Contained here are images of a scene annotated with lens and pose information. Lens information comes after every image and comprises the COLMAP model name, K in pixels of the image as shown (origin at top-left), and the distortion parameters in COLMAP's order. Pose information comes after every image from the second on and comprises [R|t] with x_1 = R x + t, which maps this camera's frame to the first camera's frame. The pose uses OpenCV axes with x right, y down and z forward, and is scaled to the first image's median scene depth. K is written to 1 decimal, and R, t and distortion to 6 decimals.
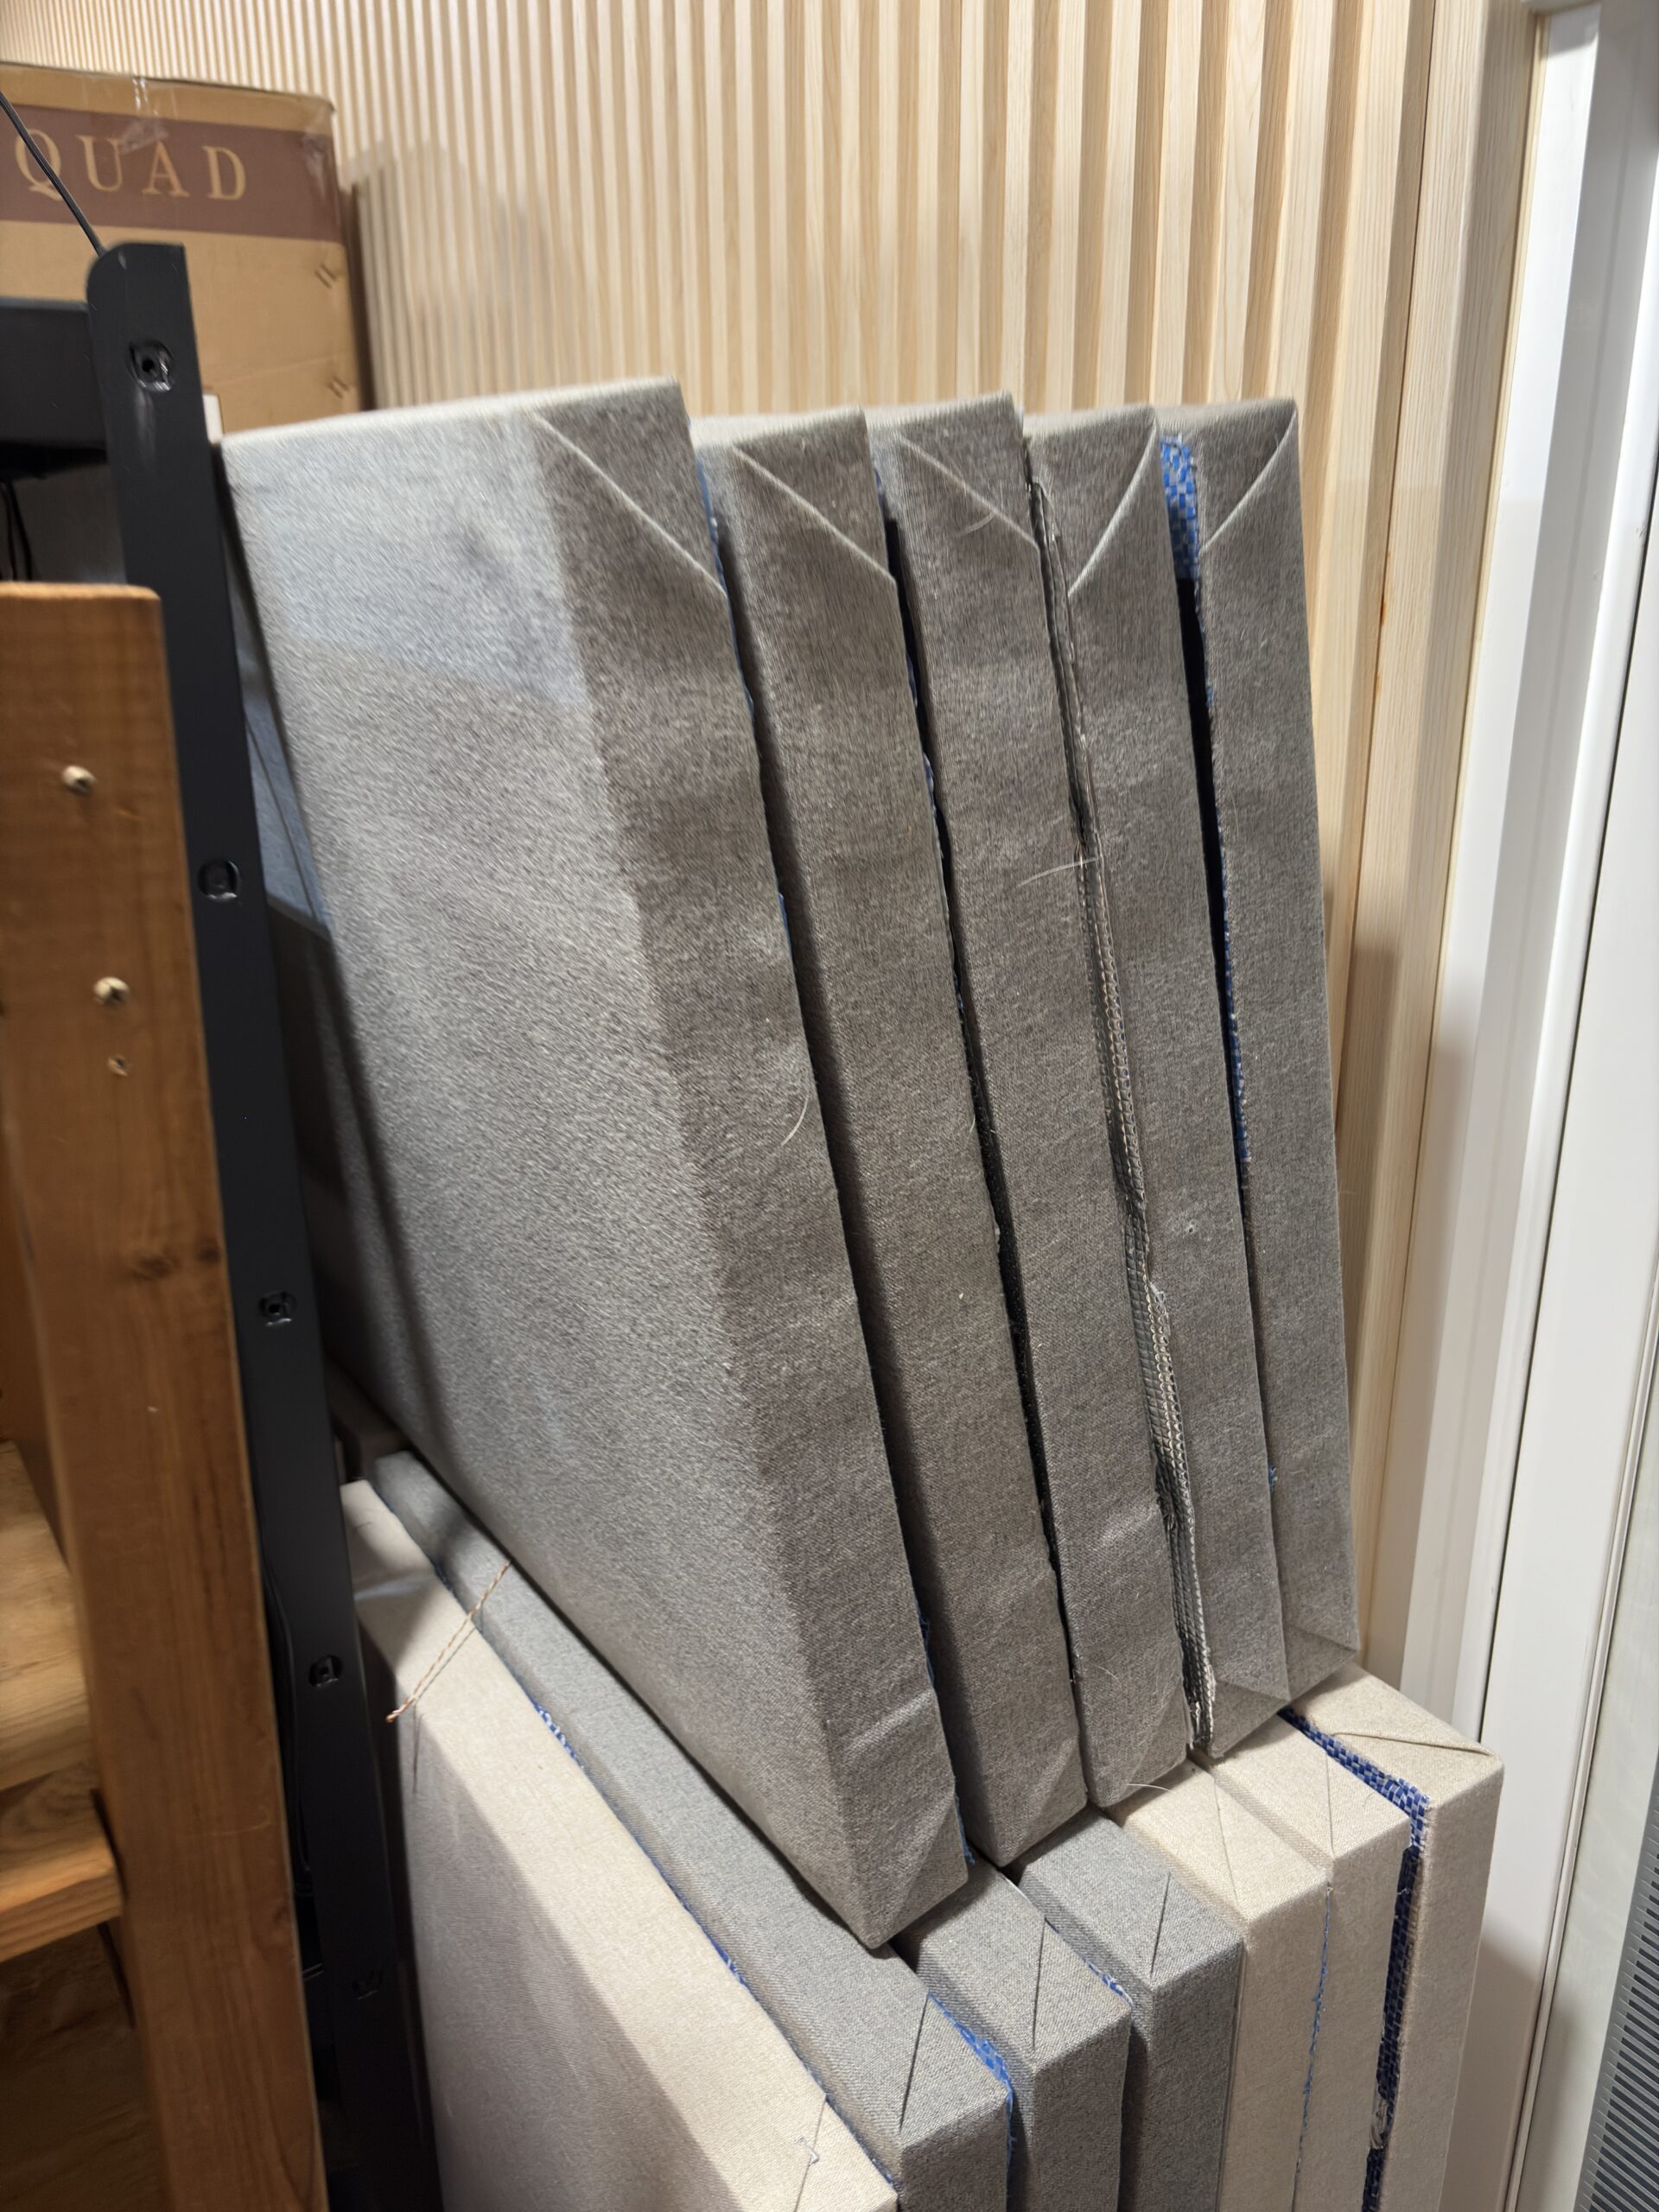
lens RADIAL K [[1687.9, 0, 829.5], [0, 1687.9, 1106.0], [0, 0, 1]] dist [0.047990, -0.088082]
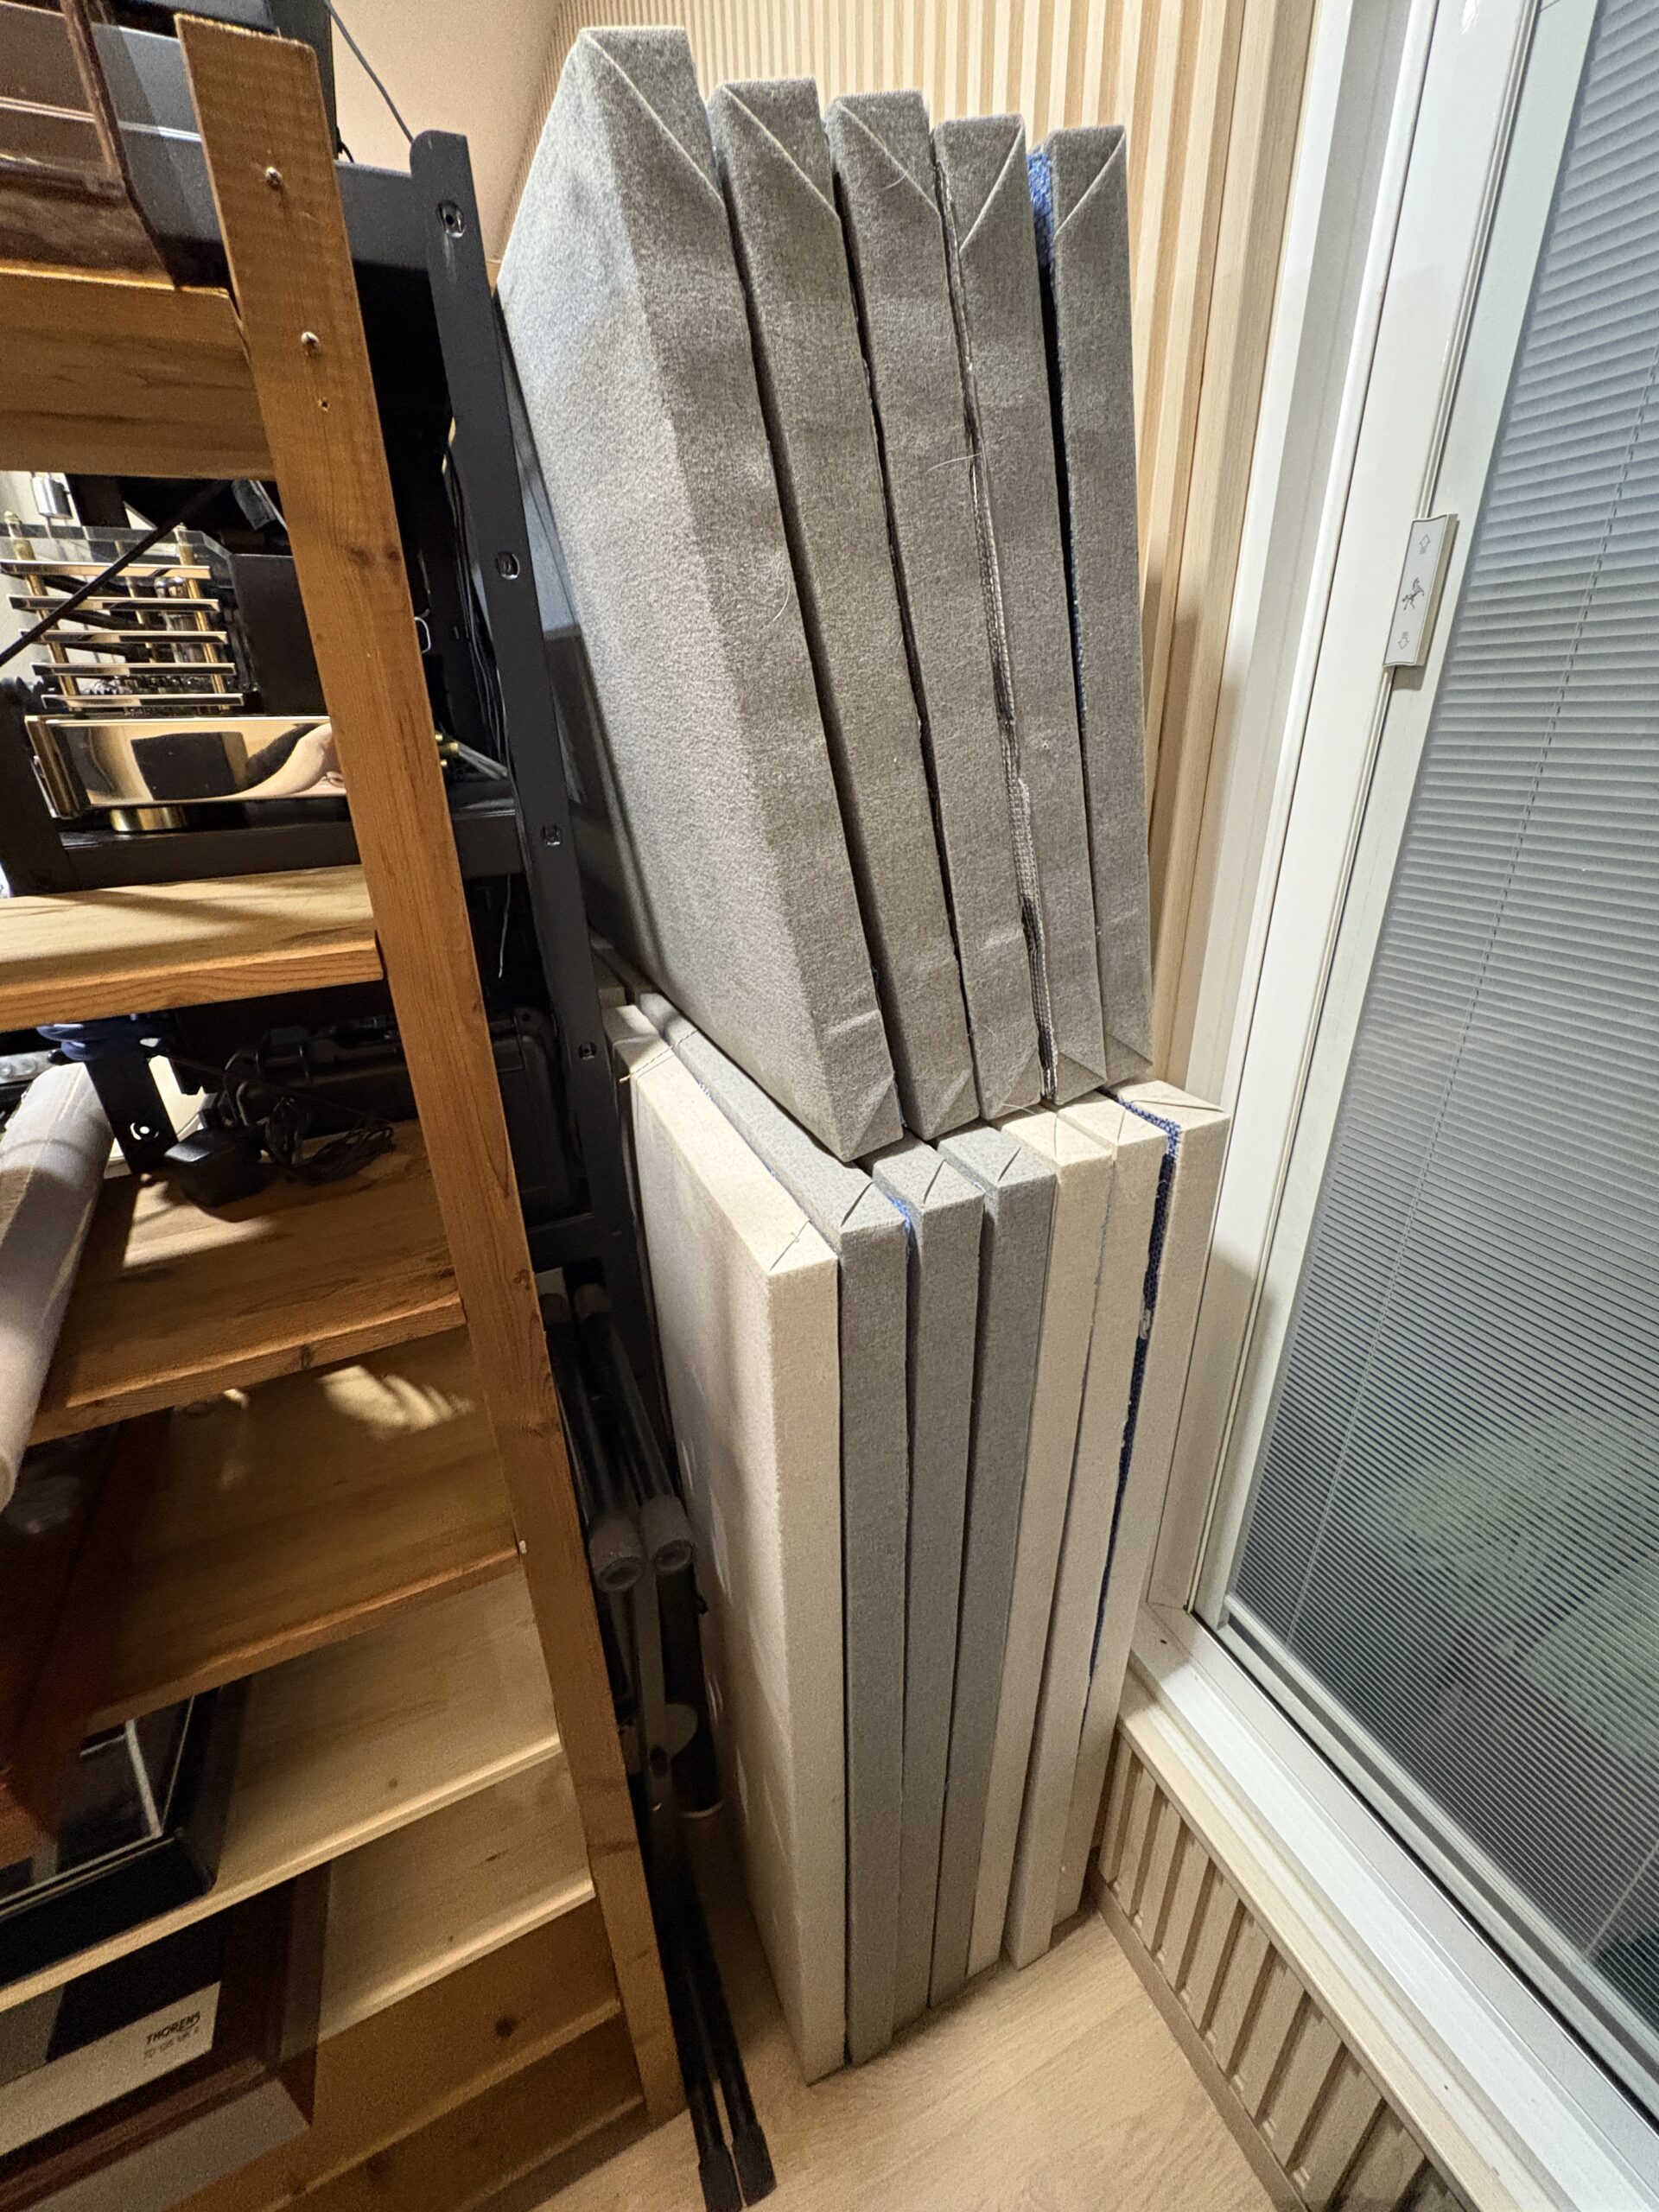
lens RADIAL K [[881.7, 0, 829.5], [0, 881.7, 1106.0], [0, 0, 1]] dist [-0.002521, 0.000572]
pose [[0.988160, 0.044567, -0.146813, 0.157276], [-0.027564, 0.992881, 0.115877, 0.354493], [0.150932, -0.110458, 0.982354, 0.077624]]
